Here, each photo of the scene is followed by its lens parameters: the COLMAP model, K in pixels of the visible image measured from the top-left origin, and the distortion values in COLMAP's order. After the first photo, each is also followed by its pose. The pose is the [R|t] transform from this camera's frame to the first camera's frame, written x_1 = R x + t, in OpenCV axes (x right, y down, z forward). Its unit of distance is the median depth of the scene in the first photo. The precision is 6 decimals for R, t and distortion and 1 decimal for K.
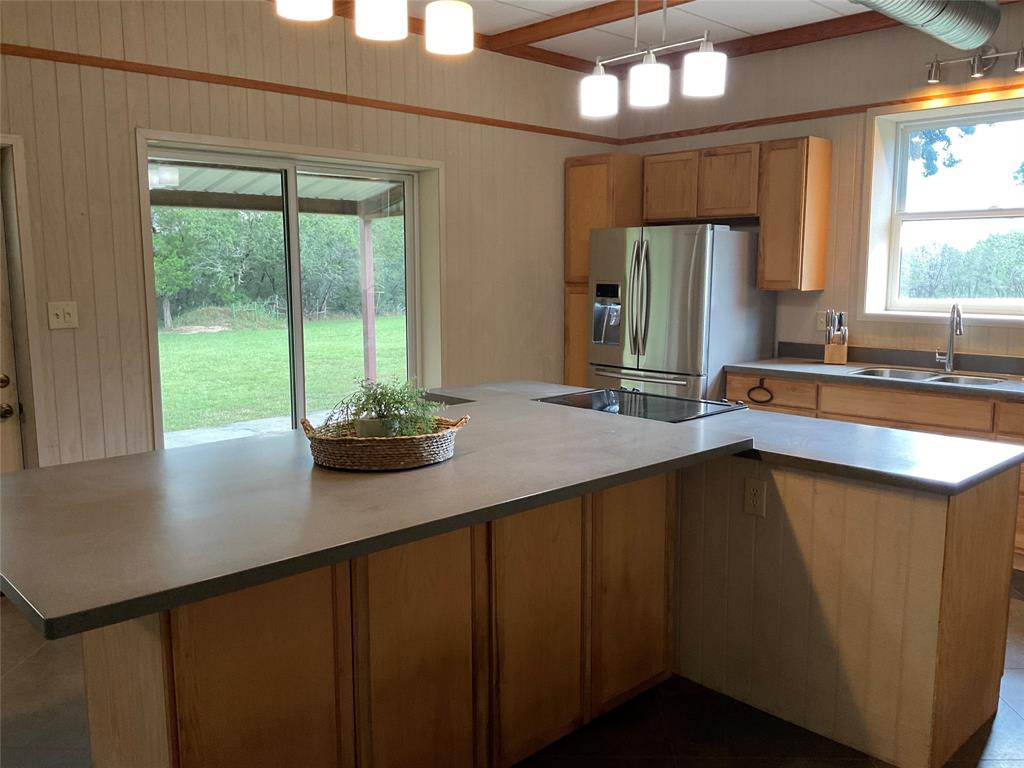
lens RADIAL K [[844.2, 0, 512.0], [0, 844.2, 384.0], [0, 0, 1]] dist [0.102143, -0.204739]
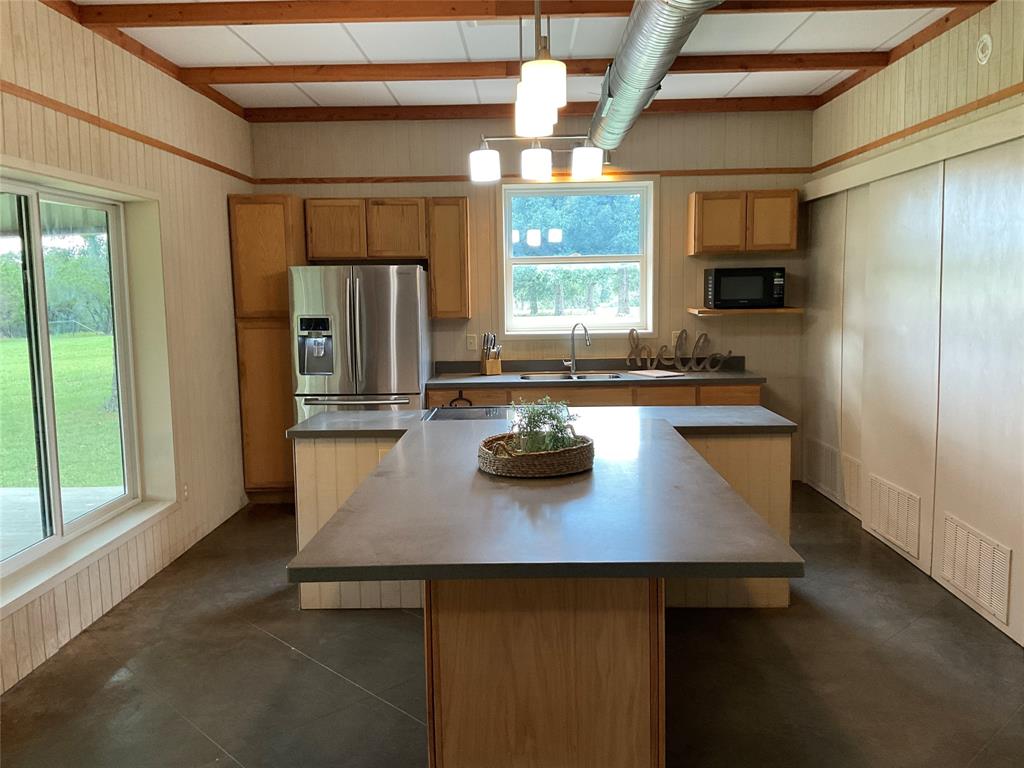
lens RADIAL K [[844.2, 0, 512.0], [0, 844.2, 384.0], [0, 0, 1]] dist [0.102143, -0.204739]
pose [[0.706280, -0.090335, 0.702145, -0.487569], [0.112143, 0.993579, 0.015027, -0.025340], [-0.698994, 0.068127, 0.711875, 0.076870]]
